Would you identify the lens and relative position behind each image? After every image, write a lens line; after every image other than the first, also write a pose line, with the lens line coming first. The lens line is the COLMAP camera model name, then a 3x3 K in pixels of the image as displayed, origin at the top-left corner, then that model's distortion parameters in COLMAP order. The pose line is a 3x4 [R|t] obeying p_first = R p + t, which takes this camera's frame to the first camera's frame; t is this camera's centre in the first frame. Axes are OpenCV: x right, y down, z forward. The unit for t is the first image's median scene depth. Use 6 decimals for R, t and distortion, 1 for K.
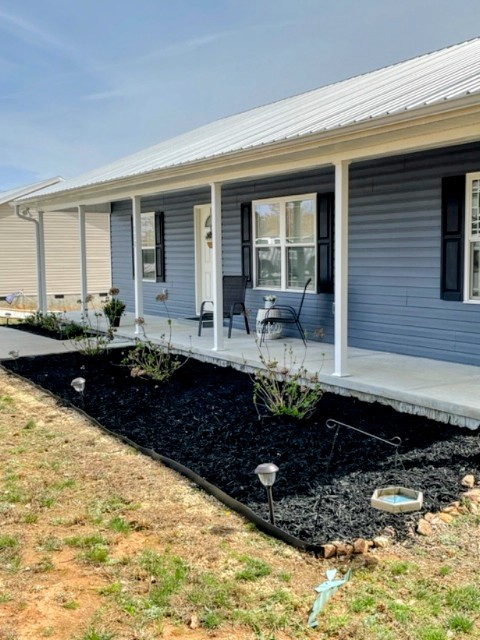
lens RADIAL K [[736.8, 0, 240.0], [0, 736.8, 320.0], [0, 0, 1]] dist [0.017871, 0.010856]
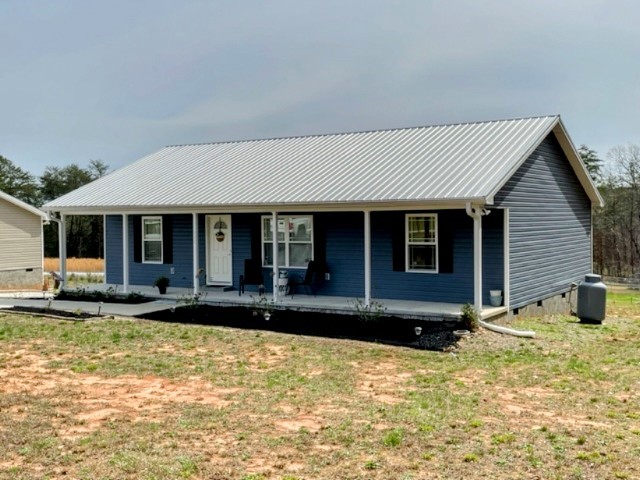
lens RADIAL K [[736.8, 0, 320.0], [0, 736.8, 240.0], [0, 0, 1]] dist [0.017871, 0.010856]
pose [[0.892885, -0.011464, 0.450139, -0.682531], [0.039671, 0.997791, -0.053280, -0.008773], [-0.448534, 0.065431, 0.891367, -0.633947]]
